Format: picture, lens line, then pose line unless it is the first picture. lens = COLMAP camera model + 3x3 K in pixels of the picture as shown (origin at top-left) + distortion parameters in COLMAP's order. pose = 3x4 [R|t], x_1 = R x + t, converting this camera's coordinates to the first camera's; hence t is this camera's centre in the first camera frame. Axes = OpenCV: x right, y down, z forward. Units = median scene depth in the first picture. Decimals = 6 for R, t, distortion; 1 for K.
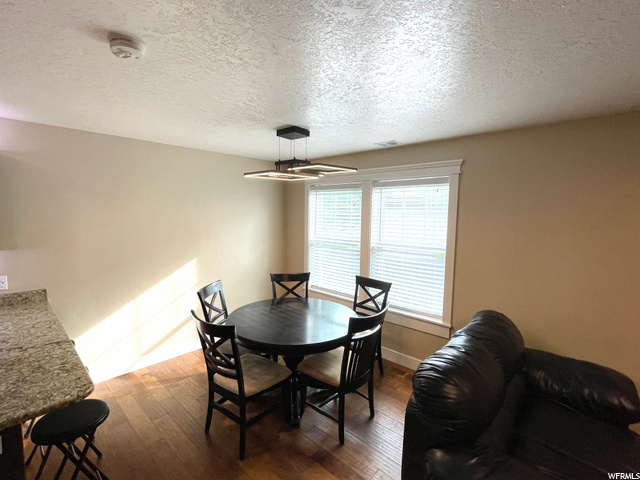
lens RADIAL K [[300.9, 0, 320.0], [0, 300.9, 240.0], [0, 0, 1]] dist [0.000175, -0.000010]
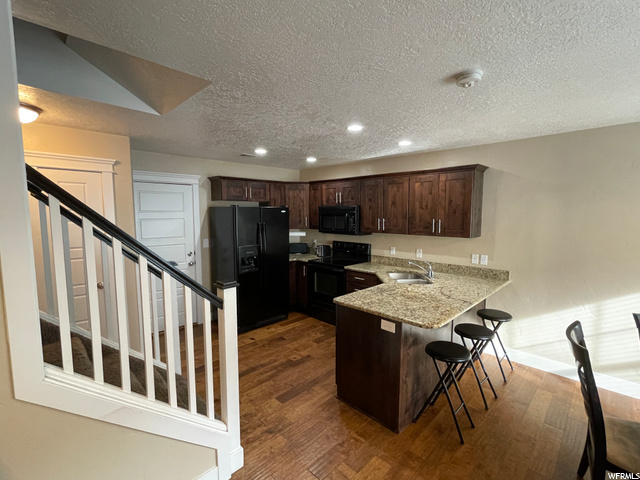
lens RADIAL K [[300.9, 0, 320.0], [0, 300.9, 240.0], [0, 0, 1]] dist [0.000175, -0.000010]
pose [[-0.029595, 0.079792, -0.996372, 0.555242], [-0.094546, 0.992116, 0.082260, 0.006093], [0.995081, 0.096637, -0.021818, 0.348805]]
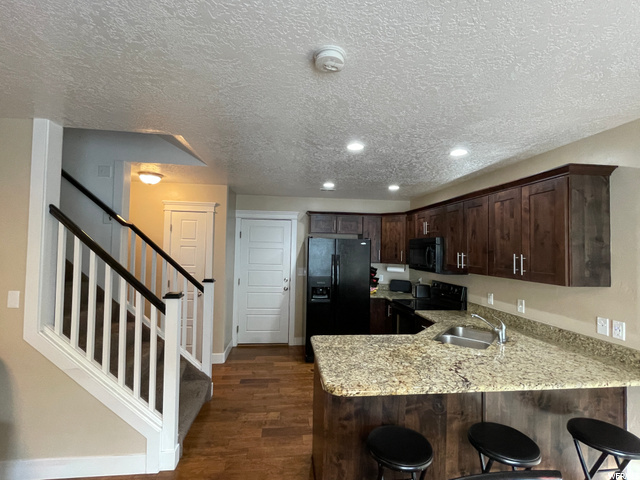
lens RADIAL K [[300.9, 0, 320.0], [0, 300.9, 240.0], [0, 0, 1]] dist [0.000175, -0.000010]
pose [[-0.646057, -0.047899, -0.761784, 0.088816], [-0.100958, 0.994623, 0.023082, -0.045369], [0.756583, 0.091821, -0.647419, 1.285053]]
